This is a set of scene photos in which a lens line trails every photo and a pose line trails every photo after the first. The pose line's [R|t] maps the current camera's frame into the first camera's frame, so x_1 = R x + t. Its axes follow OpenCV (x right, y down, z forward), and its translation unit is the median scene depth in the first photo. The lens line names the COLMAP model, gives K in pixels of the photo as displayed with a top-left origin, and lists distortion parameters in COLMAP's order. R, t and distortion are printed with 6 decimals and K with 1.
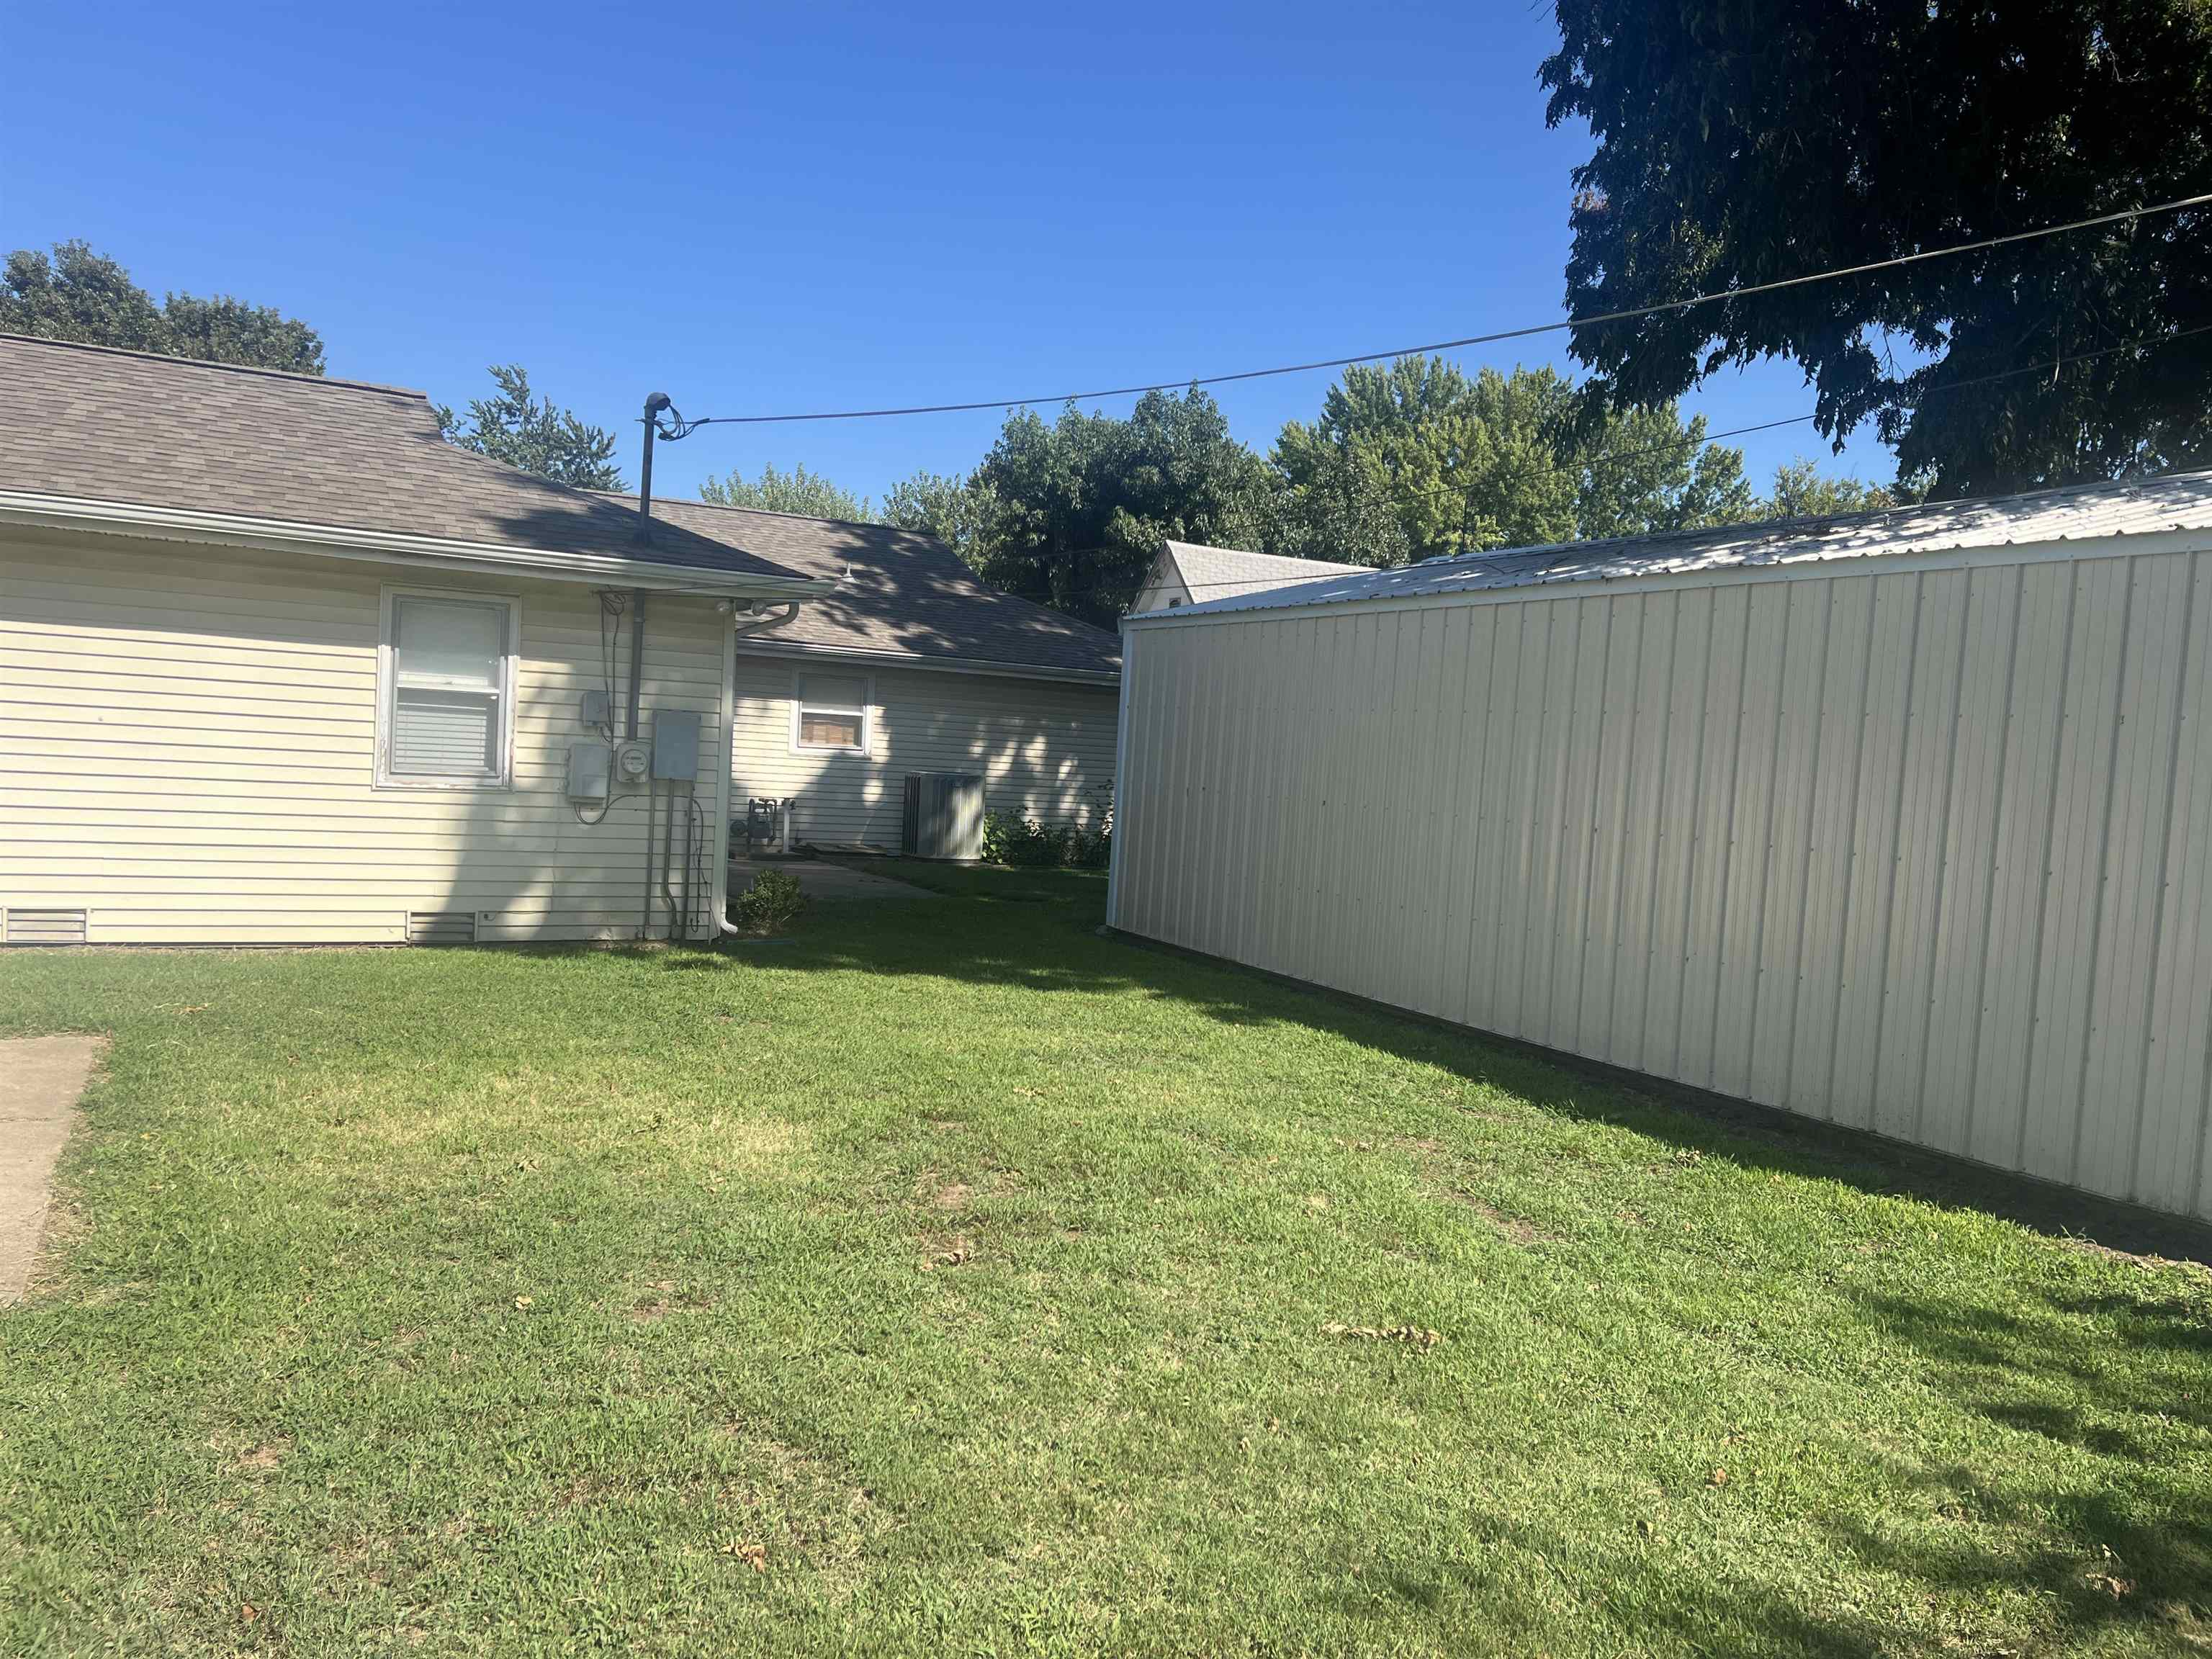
lens RADIAL K [[1692.7, 0, 1118.7], [0, 1692.7, 828.3], [0, 0, 1]] dist [0.017240, -0.010349]
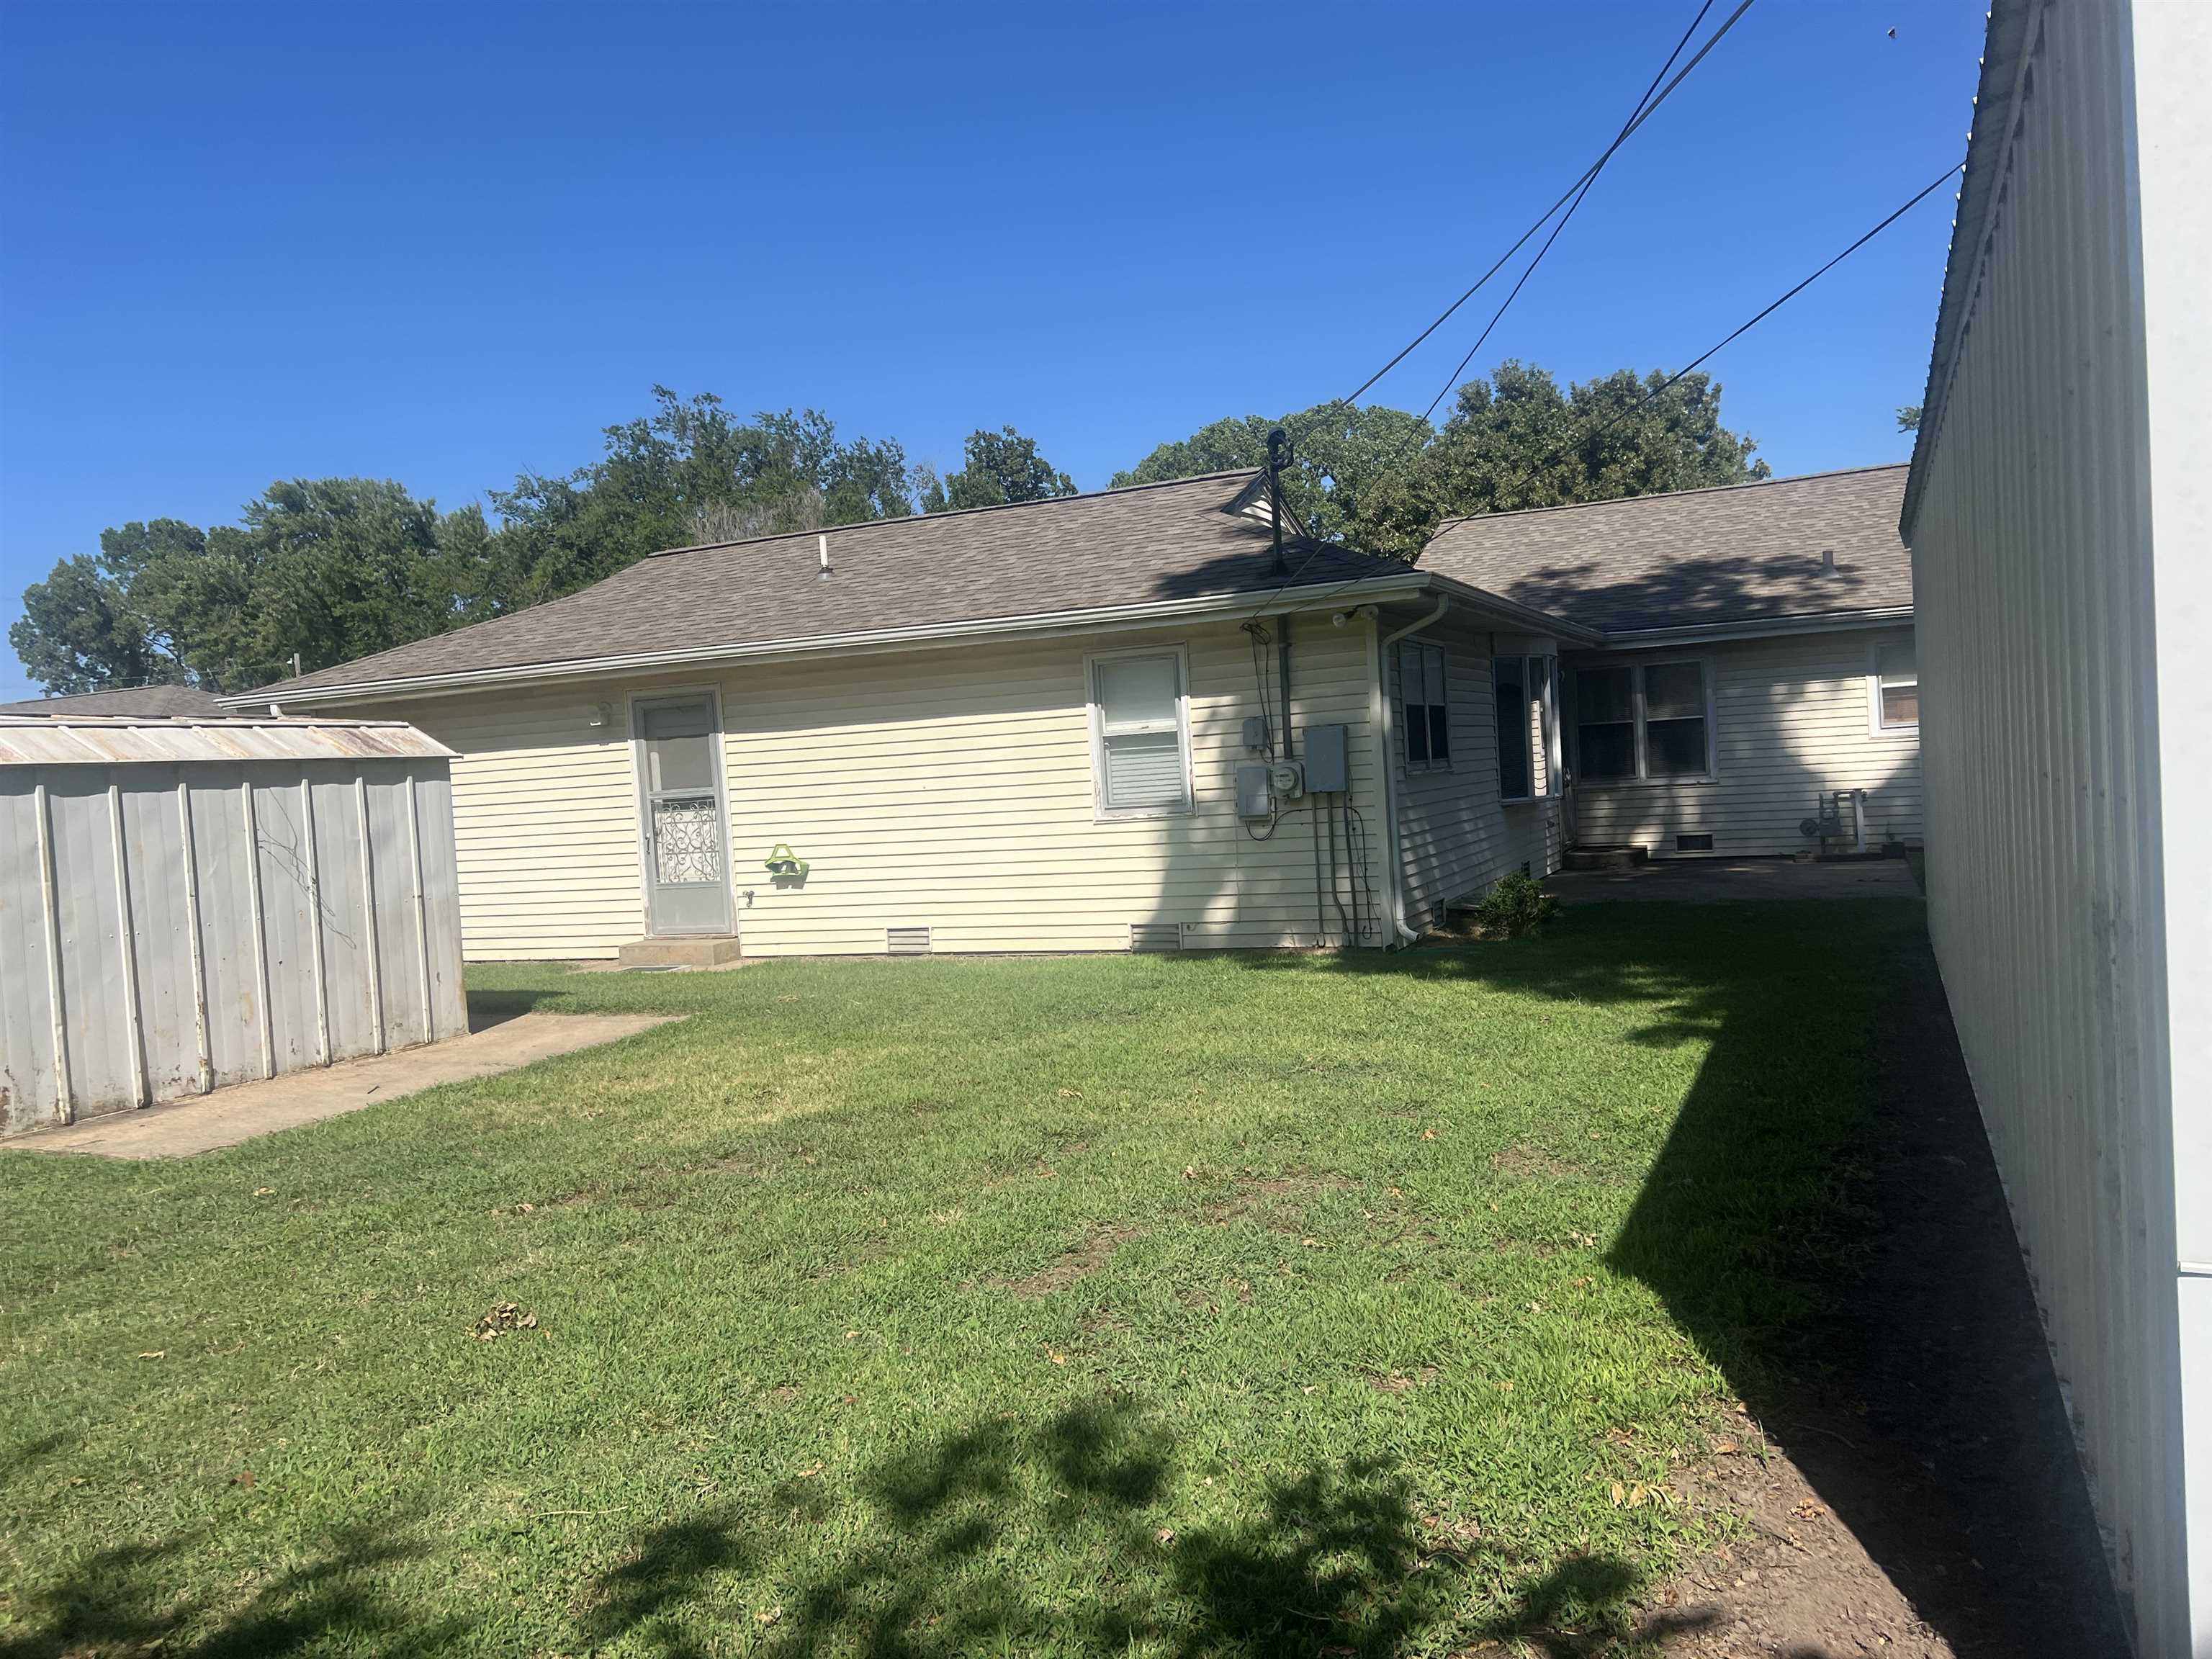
lens RADIAL K [[1692.7, 0, 1114.6], [0, 1692.7, 832.1], [0, 0, 1]] dist [0.017240, -0.010349]
pose [[0.589746, -0.066265, -0.804866, 0.505937], [0.059022, 0.997499, -0.038877, 0.029148], [0.805429, -0.024577, 0.592182, 0.287197]]
